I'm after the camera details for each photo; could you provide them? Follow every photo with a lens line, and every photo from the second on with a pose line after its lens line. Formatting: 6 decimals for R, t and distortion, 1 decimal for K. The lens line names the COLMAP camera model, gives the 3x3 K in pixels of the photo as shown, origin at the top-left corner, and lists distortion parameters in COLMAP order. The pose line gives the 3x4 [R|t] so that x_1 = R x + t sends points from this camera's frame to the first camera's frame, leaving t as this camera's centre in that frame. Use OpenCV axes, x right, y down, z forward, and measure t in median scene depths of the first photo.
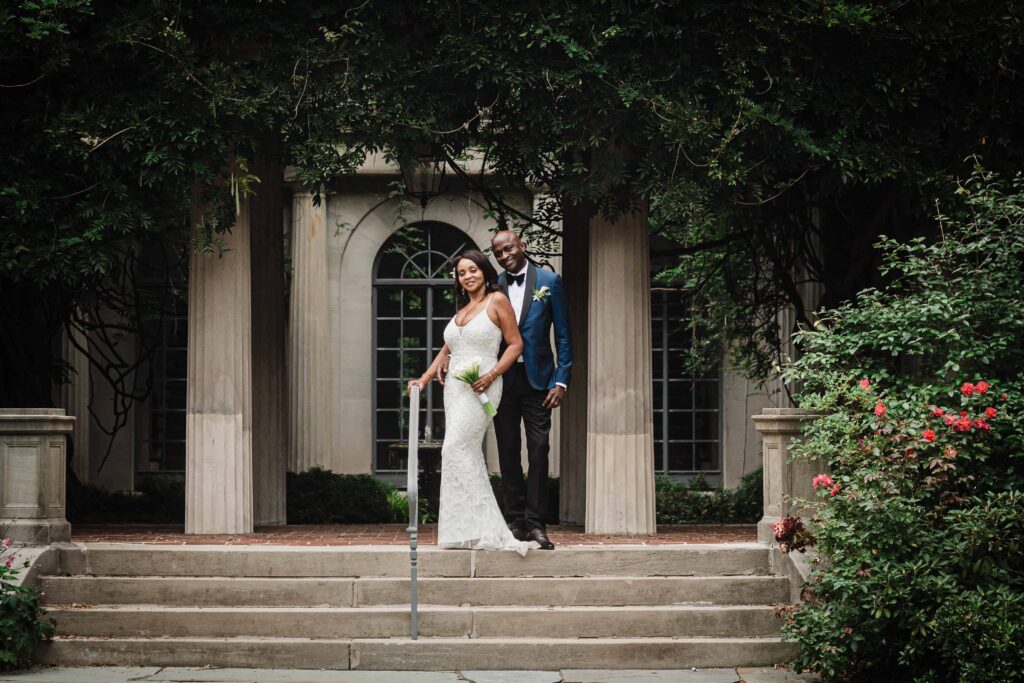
lens RADIAL K [[2517.2, 0, 566.0], [0, 2517.2, 340.4], [0, 0, 1]] dist [0.066713, -0.600300]
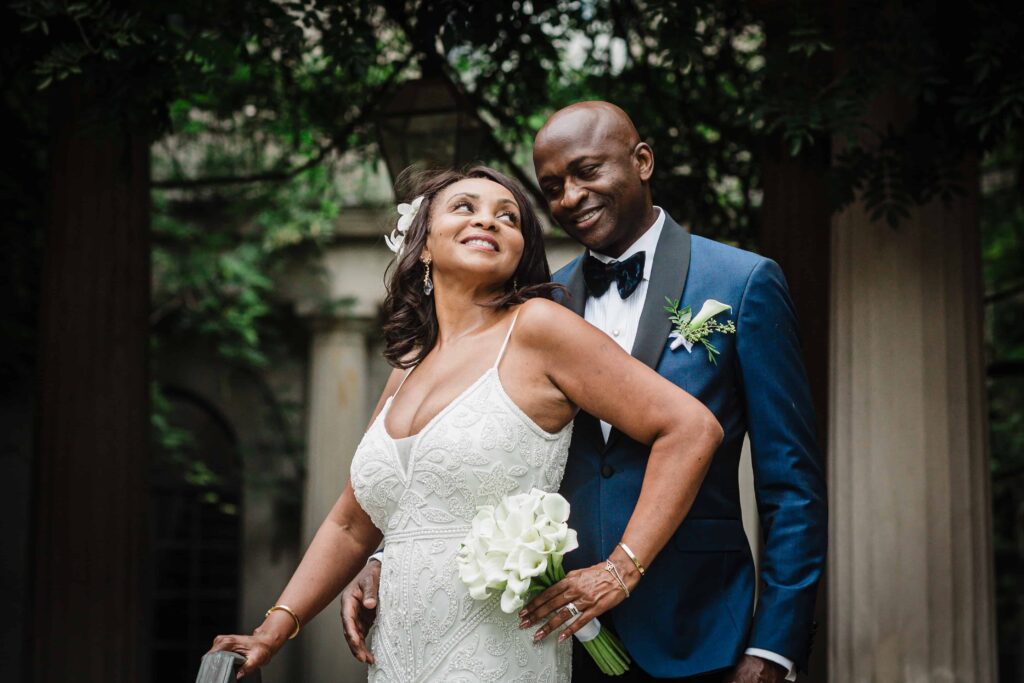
lens RADIAL K [[2533.7, 0, 512.9], [0, 2533.7, 196.4], [0, 0, 1]] dist [0.355453, -0.268811]
pose [[0.995871, -0.018610, -0.088854, -0.004898], [0.004298, 0.987330, -0.158622, 0.011330], [0.090680, 0.157585, 0.983333, 0.632321]]
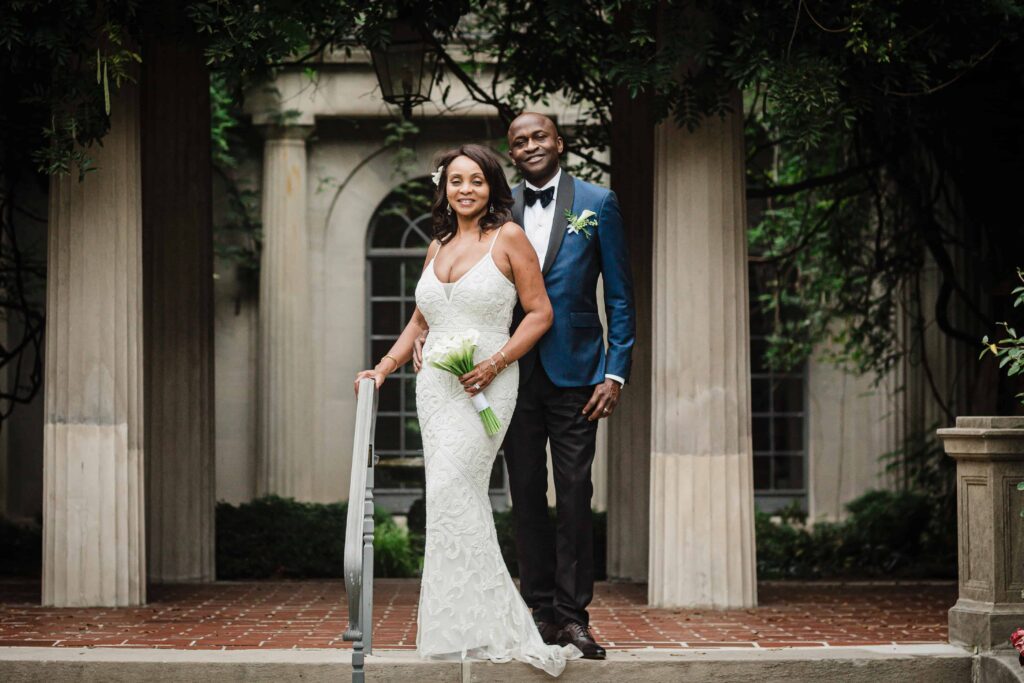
lens RADIAL K [[2473.0, 0, 512.0], [0, 2473.0, 341.5], [0, 0, 1]] dist [0.014132, 0.140500]
pose [[0.999362, -0.001501, -0.035681, -0.005100], [0.001493, 0.999999, -0.000246, 0.008351], [0.035681, 0.000192, 0.999363, 0.373338]]
